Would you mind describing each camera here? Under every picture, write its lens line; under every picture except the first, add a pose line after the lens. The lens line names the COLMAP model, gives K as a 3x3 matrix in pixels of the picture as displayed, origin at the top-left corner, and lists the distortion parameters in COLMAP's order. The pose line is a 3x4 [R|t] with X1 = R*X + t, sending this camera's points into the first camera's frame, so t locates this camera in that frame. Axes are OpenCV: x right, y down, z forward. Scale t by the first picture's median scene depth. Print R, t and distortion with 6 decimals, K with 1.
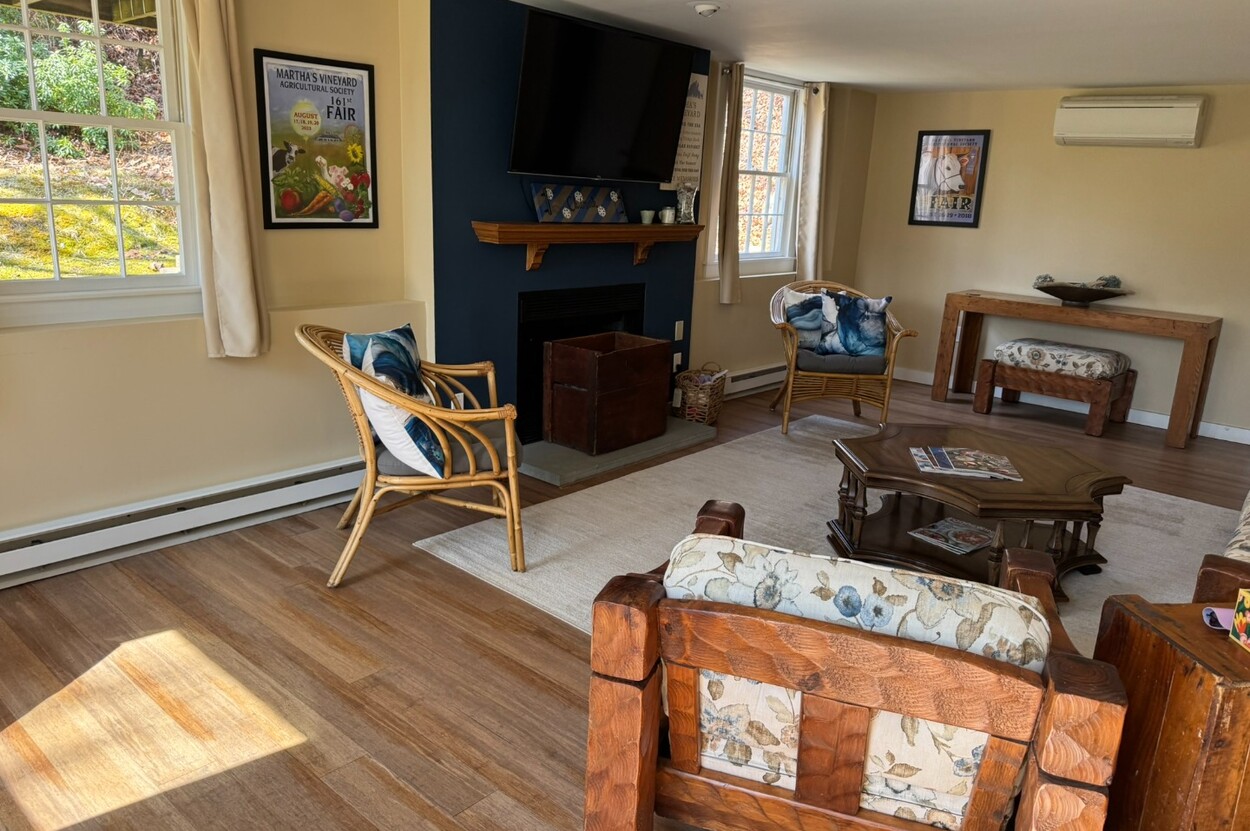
lens RADIAL K [[881.3, 0, 626.9], [0, 881.3, 404.3], [0, 0, 1]] dist [0.029205, -0.033470]
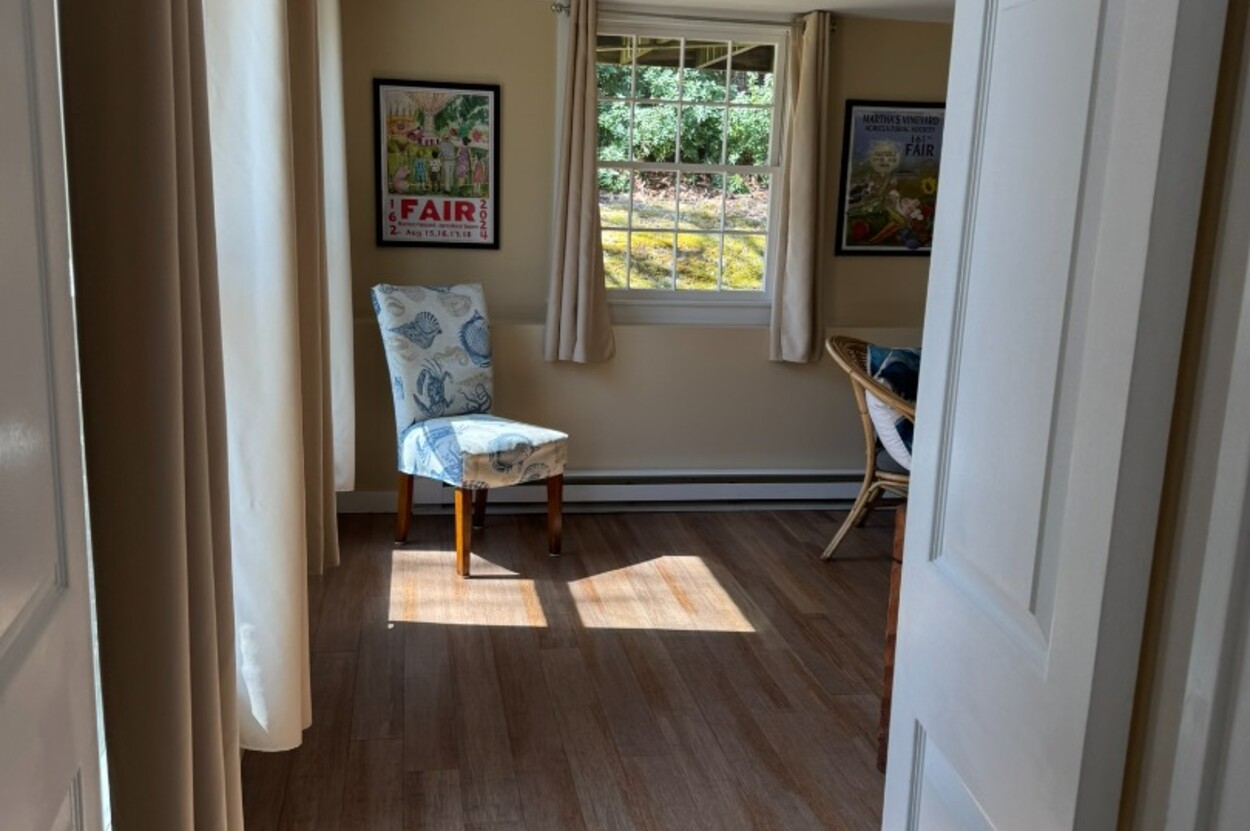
lens RADIAL K [[1131.1, 0, 625.0], [0, 1131.1, 415.5], [0, 0, 1]] dist [0.013193, 0.001389]
pose [[0.784253, 0.098422, -0.612585, 0.313993], [-0.139534, 0.990024, -0.019573, 0.076949], [0.604548, 0.100827, 0.790162, -0.310673]]
